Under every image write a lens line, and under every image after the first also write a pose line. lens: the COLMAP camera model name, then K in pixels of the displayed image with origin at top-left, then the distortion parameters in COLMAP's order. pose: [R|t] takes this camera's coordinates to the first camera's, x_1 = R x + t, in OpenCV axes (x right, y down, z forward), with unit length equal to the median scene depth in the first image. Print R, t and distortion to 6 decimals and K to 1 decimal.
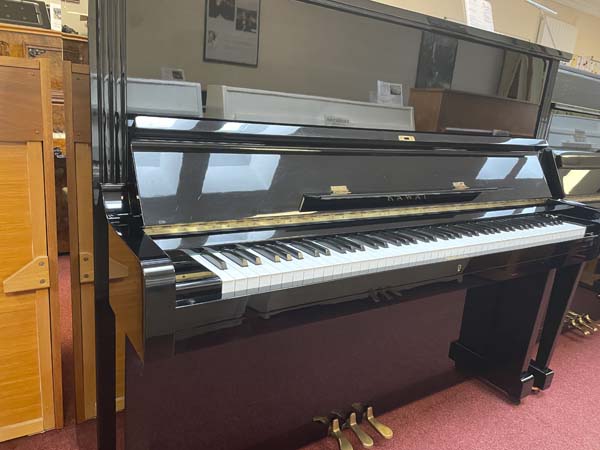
lens RADIAL K [[442.1, 0, 300.0], [0, 442.1, 225.0], [0, 0, 1]] dist [0.091266, -0.145832]
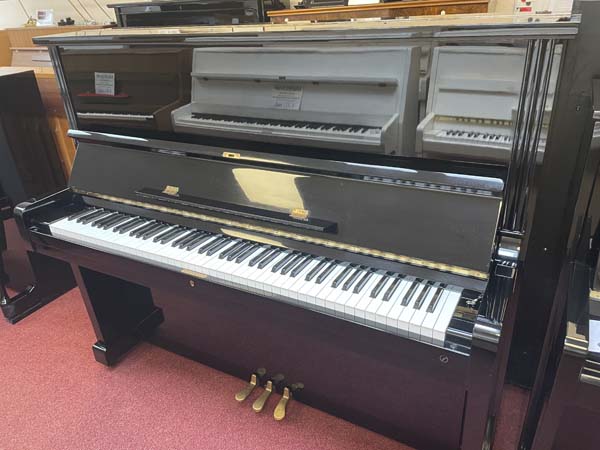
lens RADIAL K [[442.1, 0, 300.0], [0, 442.1, 225.0], [0, 0, 1]] dist [0.091266, -0.145832]
pose [[0.484595, 0.282263, -0.827946, 1.033868], [-0.140960, 0.959335, 0.244553, -0.264915], [0.863306, -0.001802, 0.504677, 0.511366]]
